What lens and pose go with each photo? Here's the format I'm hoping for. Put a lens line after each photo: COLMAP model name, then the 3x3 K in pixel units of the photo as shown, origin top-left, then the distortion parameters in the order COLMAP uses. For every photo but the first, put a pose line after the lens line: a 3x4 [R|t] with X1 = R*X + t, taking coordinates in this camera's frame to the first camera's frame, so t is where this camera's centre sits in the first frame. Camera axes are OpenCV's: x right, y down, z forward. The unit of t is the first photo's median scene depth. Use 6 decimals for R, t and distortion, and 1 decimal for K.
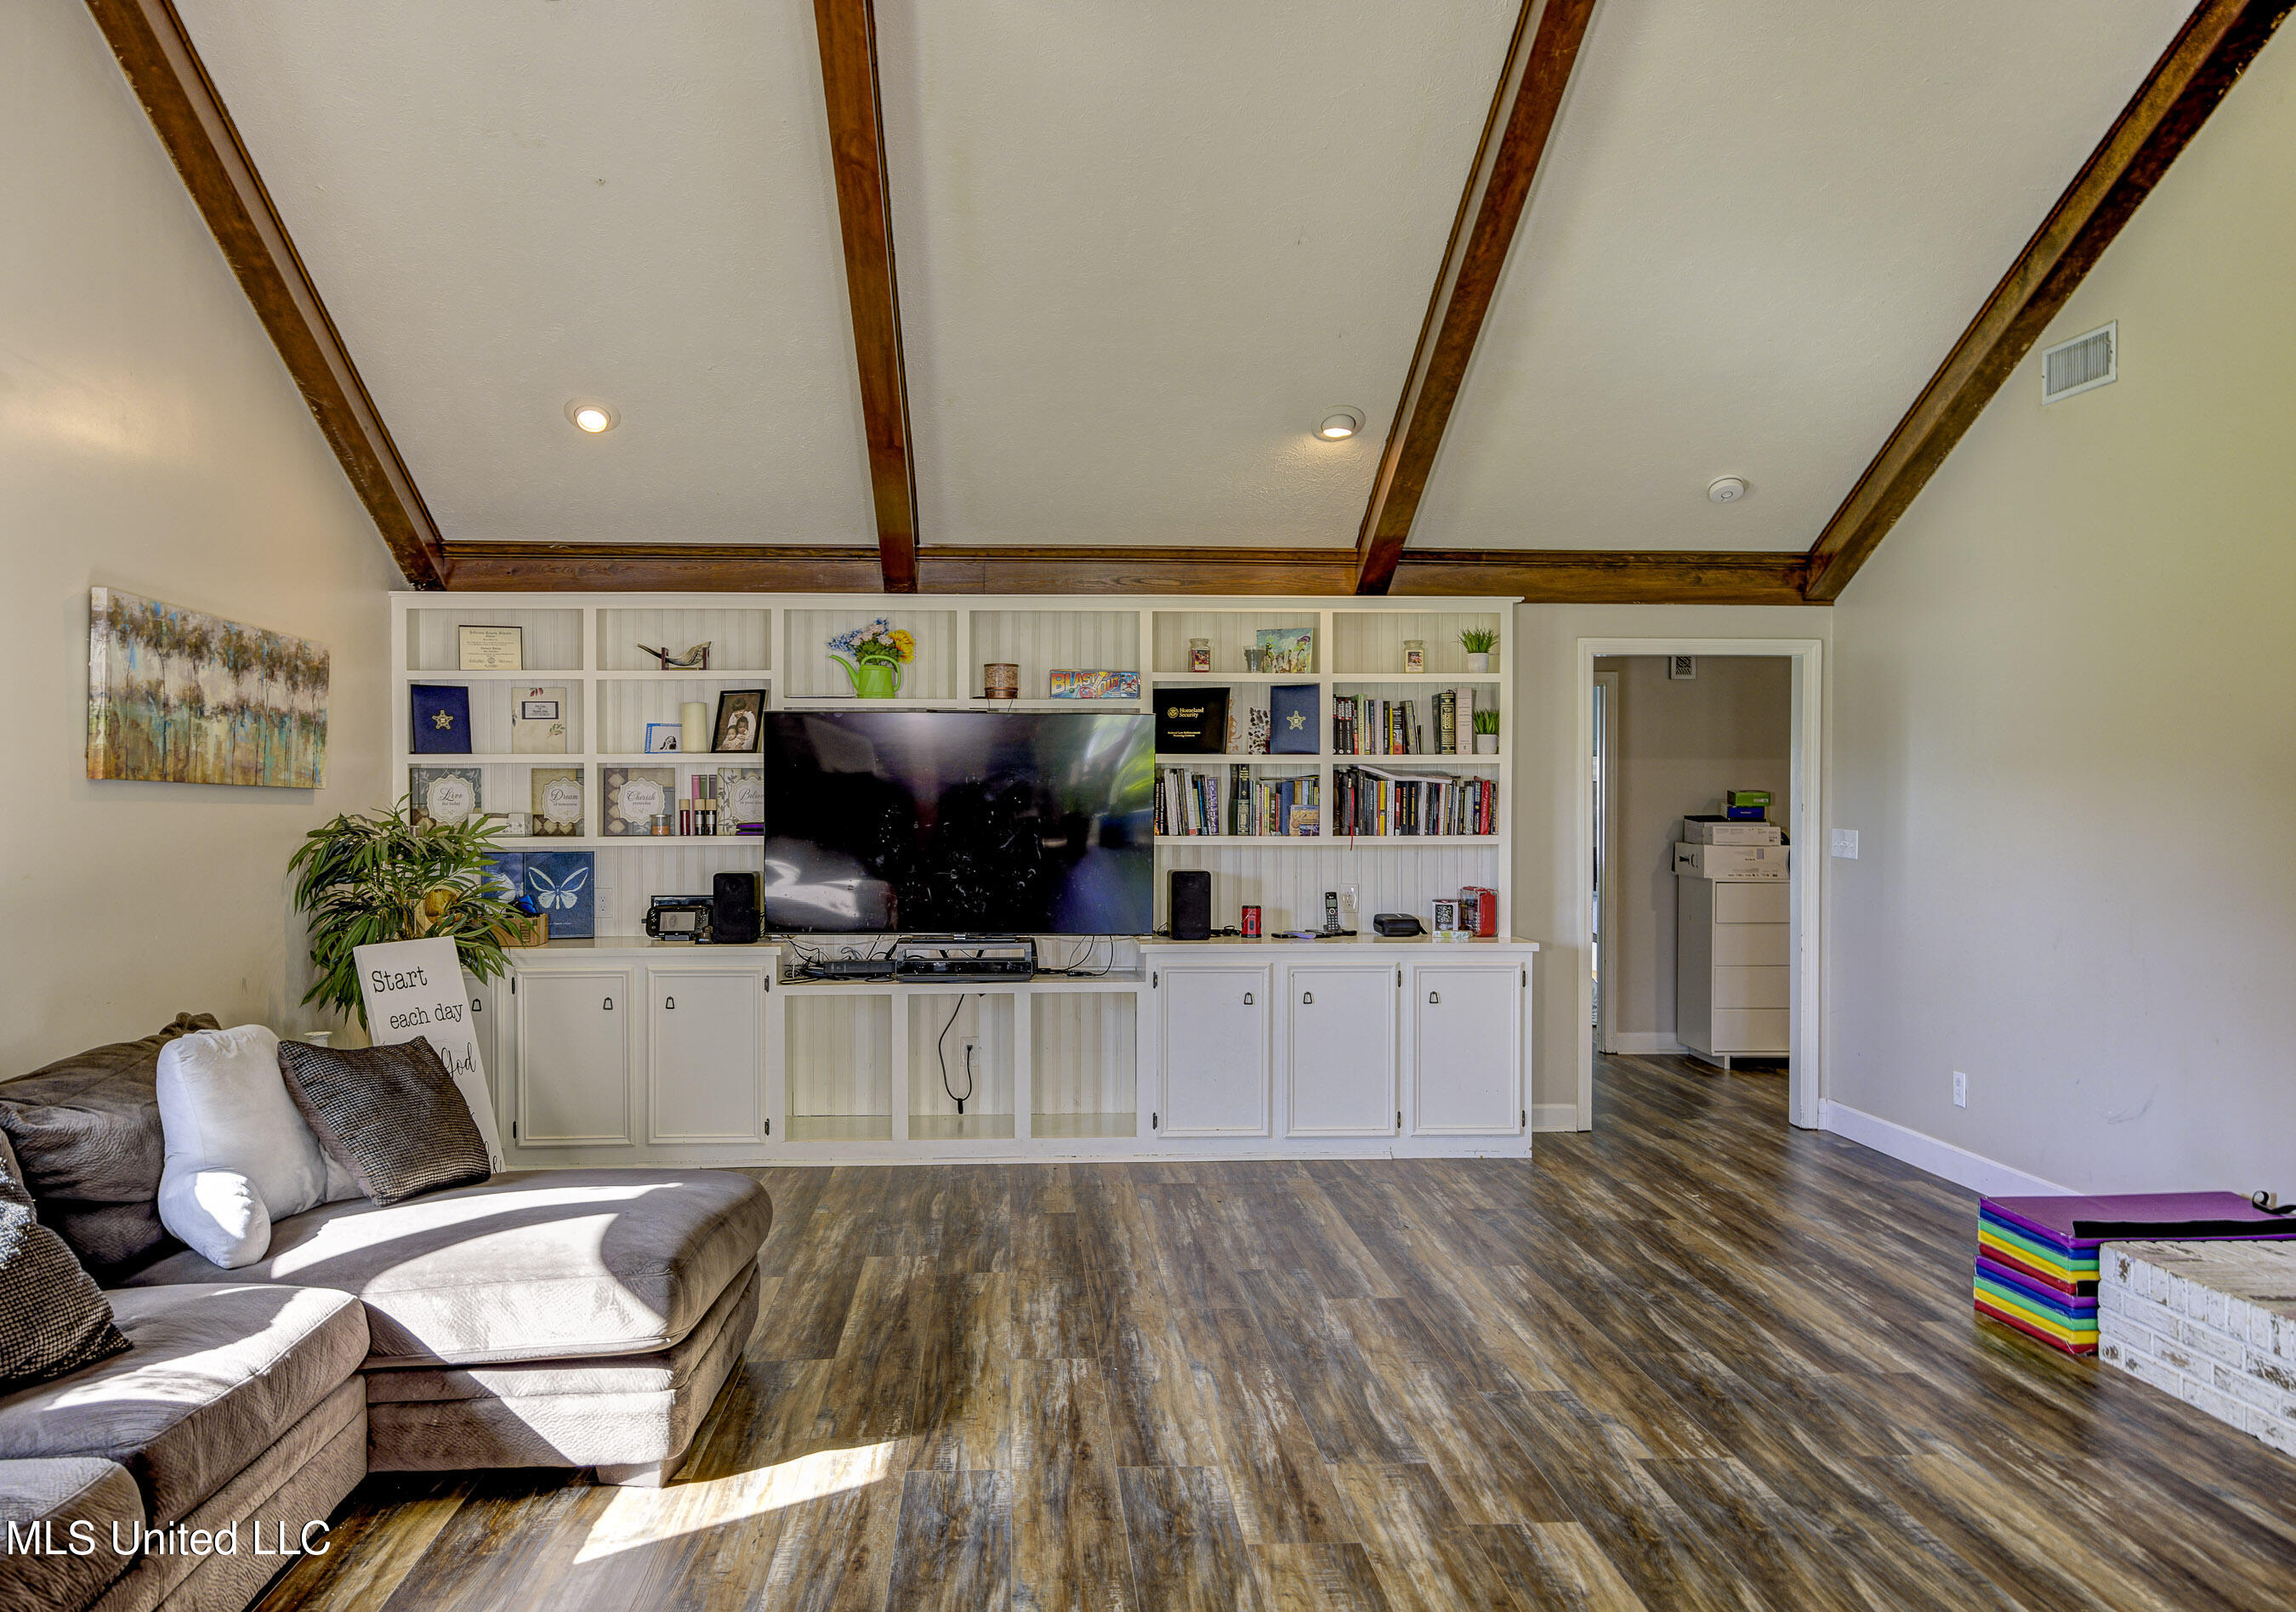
lens RADIAL K [[1687.4, 0, 1148.0], [0, 1687.4, 806.0], [0, 0, 1]] dist [0.016096, 0.000685]
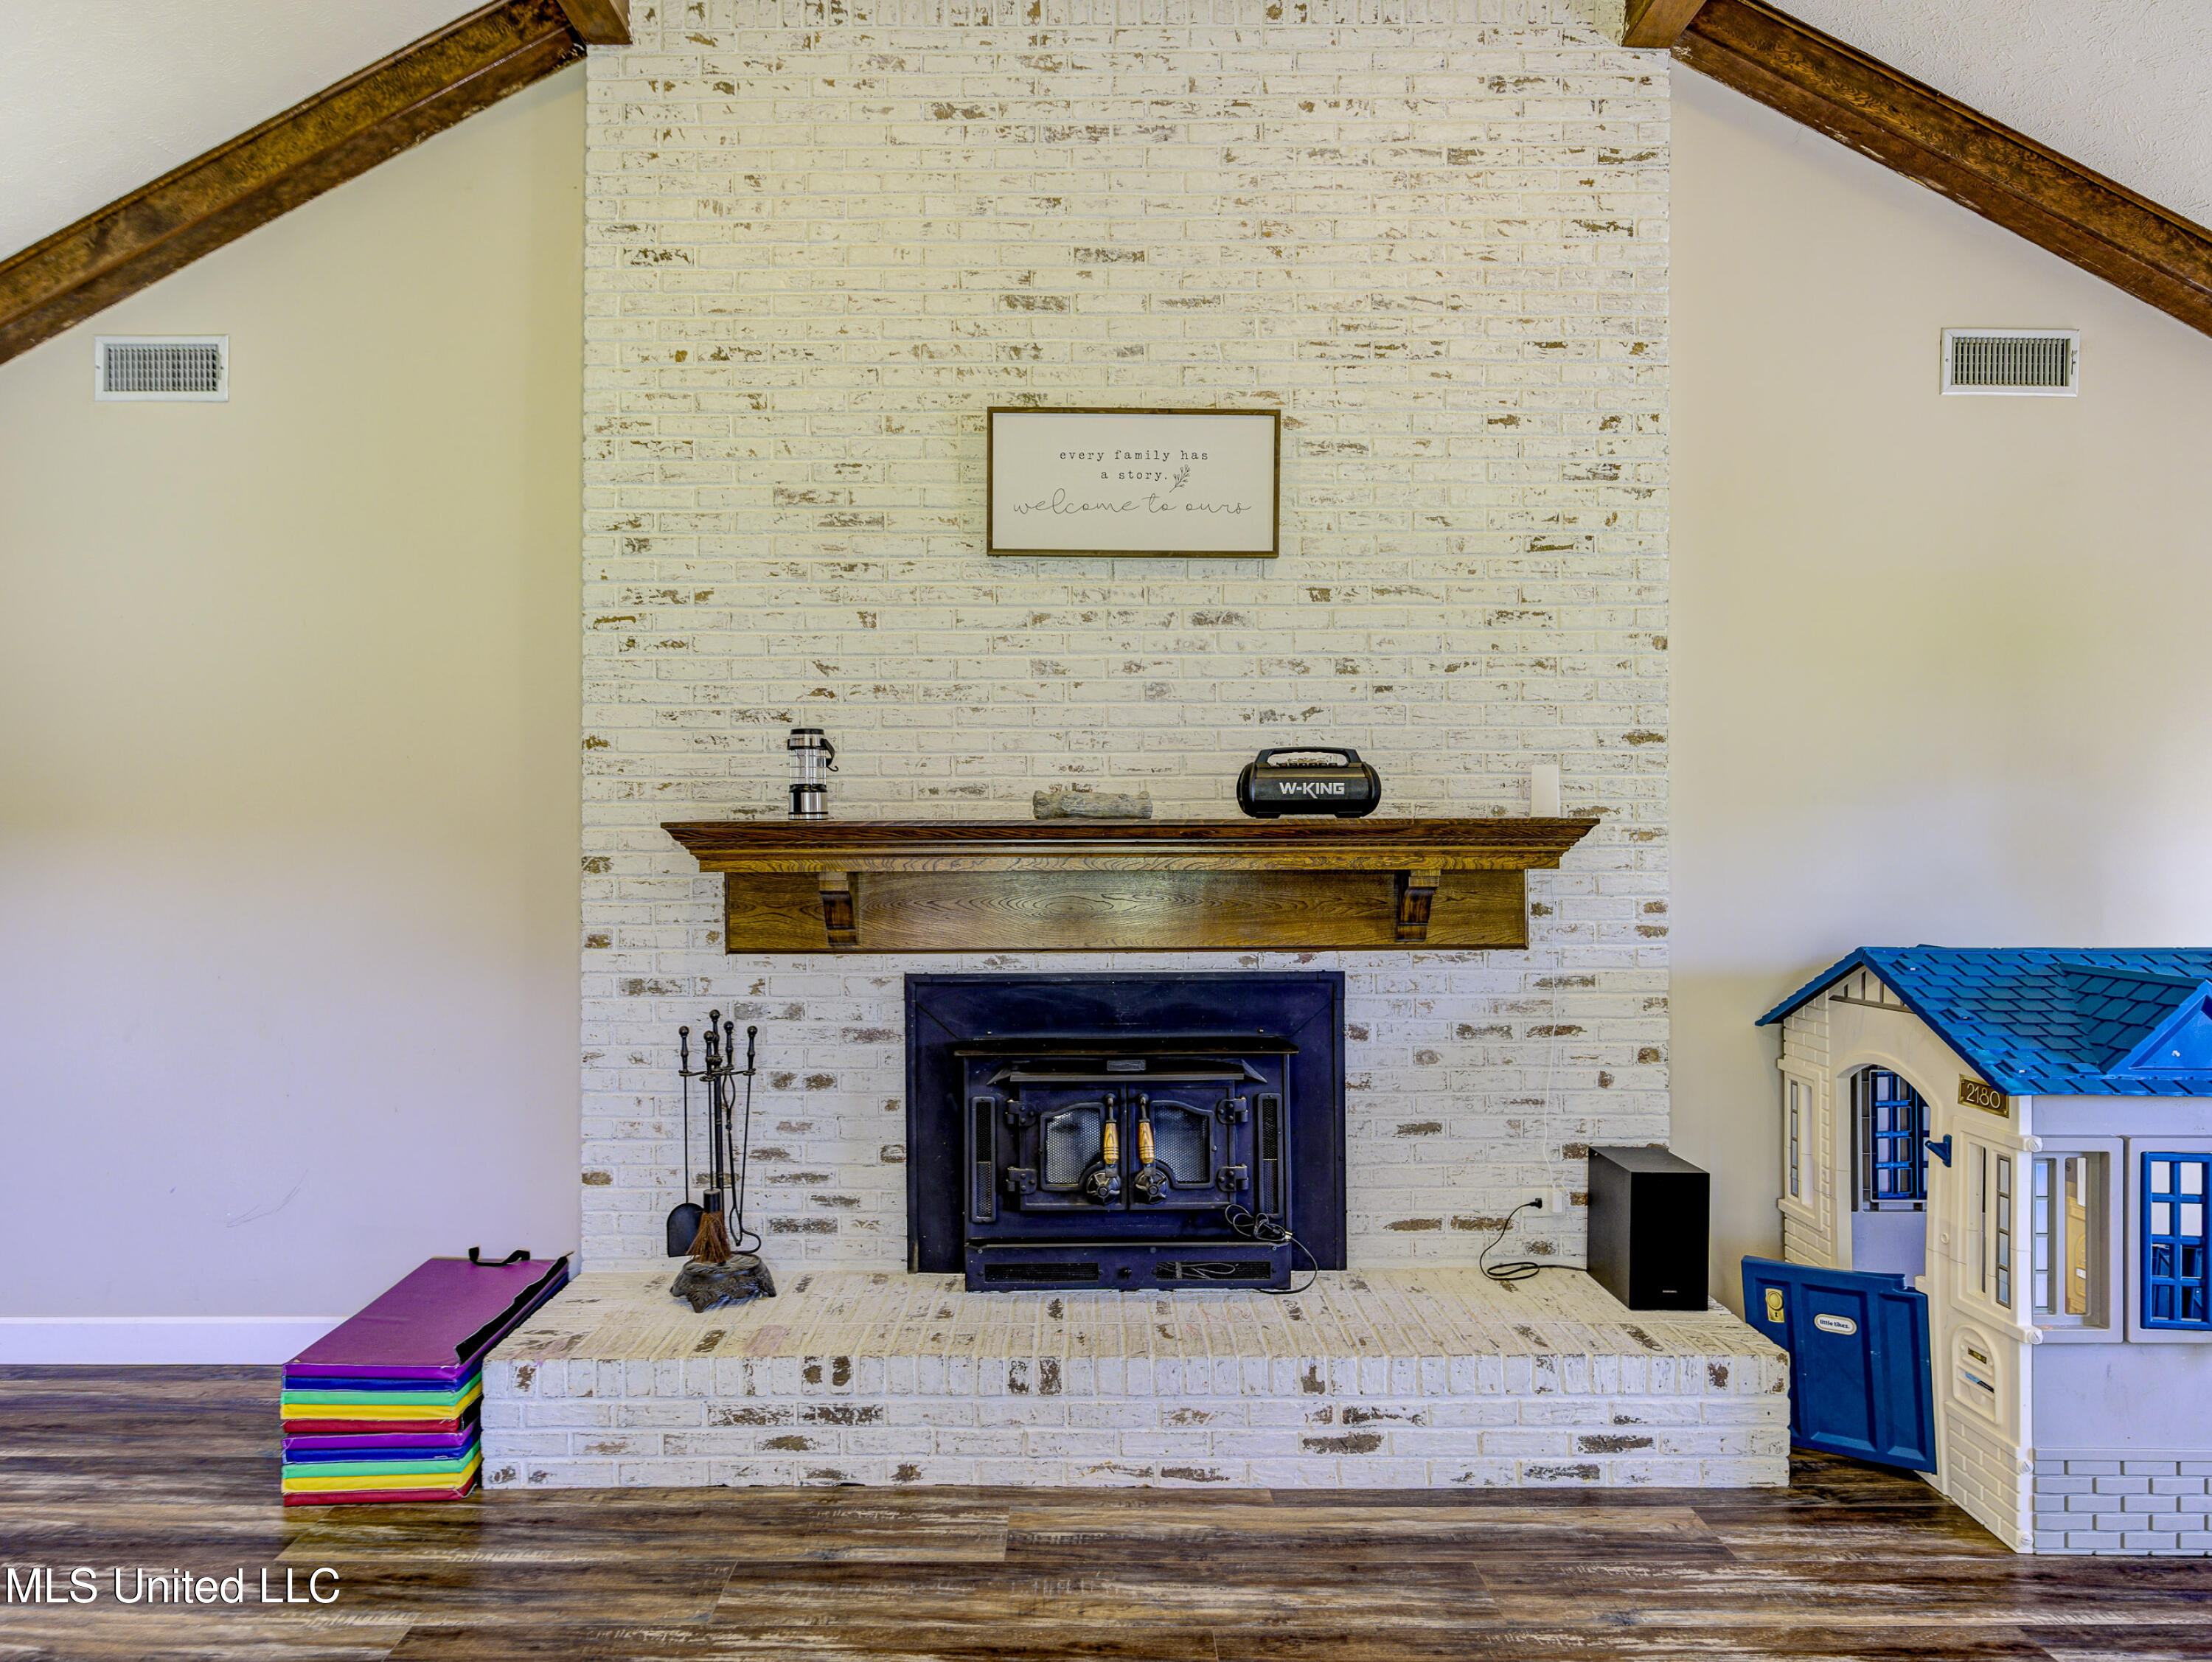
lens RADIAL K [[1313.0, 0, 1022.4], [0, 1313.0, 832.8], [0, 0, 1]] dist [-0.003350, -0.000970]
pose [[0.092408, 0.003861, 0.995714, -0.106181], [0.015420, 0.999867, -0.005308, -0.013941], [-0.995602, 0.015844, 0.092336, 0.644908]]
